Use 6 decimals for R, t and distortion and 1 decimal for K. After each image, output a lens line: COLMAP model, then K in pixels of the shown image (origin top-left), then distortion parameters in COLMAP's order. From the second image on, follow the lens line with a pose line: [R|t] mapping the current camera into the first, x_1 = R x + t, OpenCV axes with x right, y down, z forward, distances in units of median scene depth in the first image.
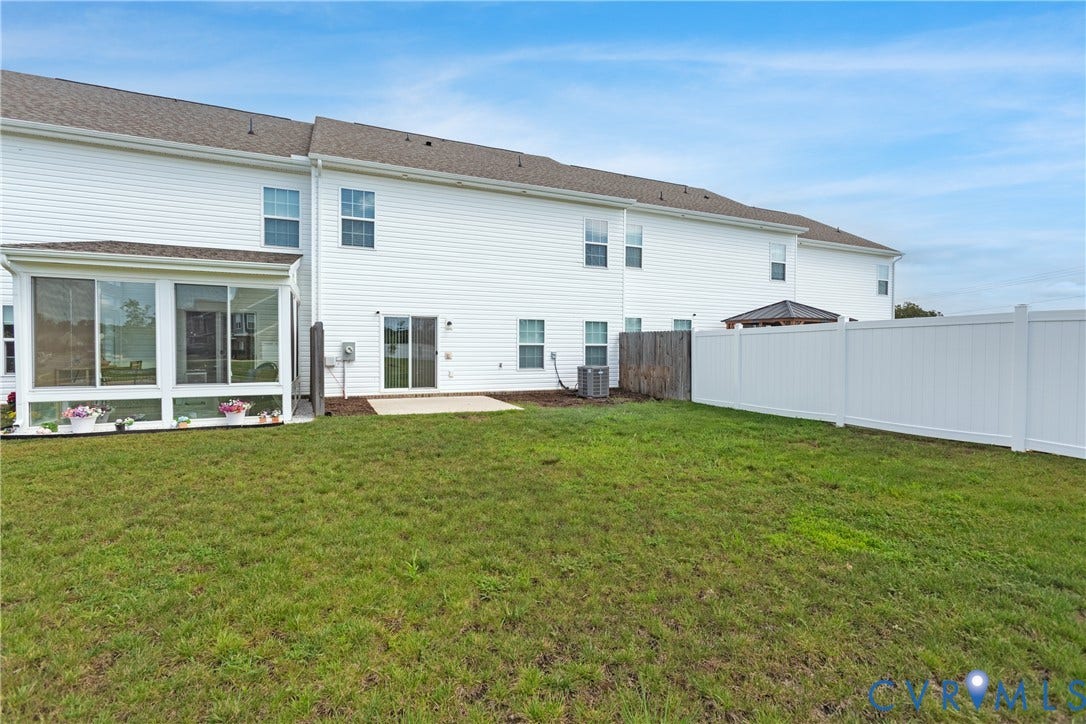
lens RADIAL K [[482.8, 0, 537.5], [0, 482.8, 354.2], [0, 0, 1]] dist [-0.011832, 0.010943]
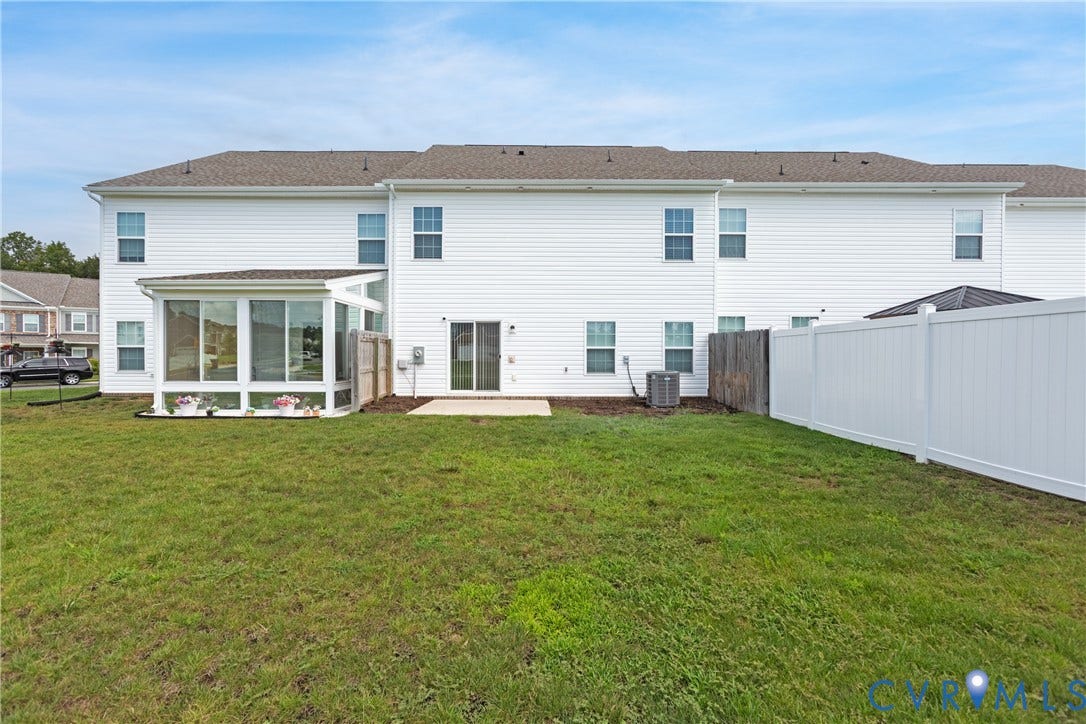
lens RADIAL K [[482.8, 0, 537.5], [0, 482.8, 354.2], [0, 0, 1]] dist [-0.011832, 0.010943]
pose [[0.920005, -0.000034, -0.391907, 0.274537], [-0.003423, 0.999961, -0.008121, 0.000293], [0.391892, 0.008813, 0.919969, 0.093726]]
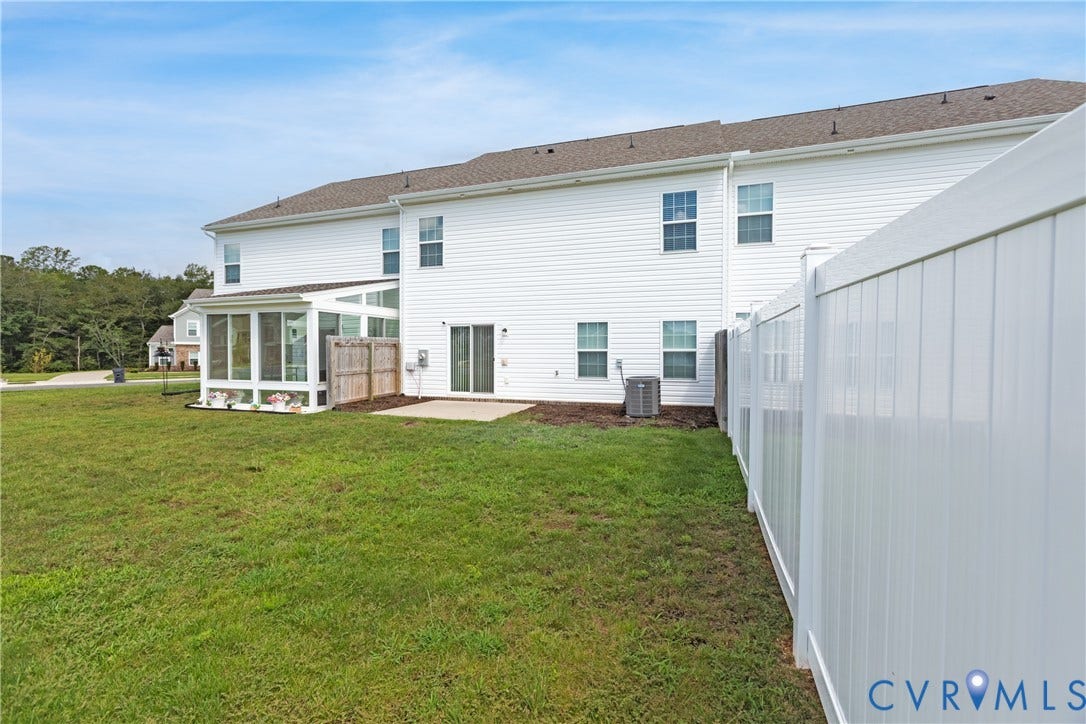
lens RADIAL K [[482.8, 0, 537.5], [0, 482.8, 354.2], [0, 0, 1]] dist [-0.011832, 0.010943]
pose [[0.736395, 0.001541, -0.676550, 0.575457], [-0.004258, 0.999988, -0.002357, -0.012290], [0.676538, 0.004617, 0.736393, 0.316406]]
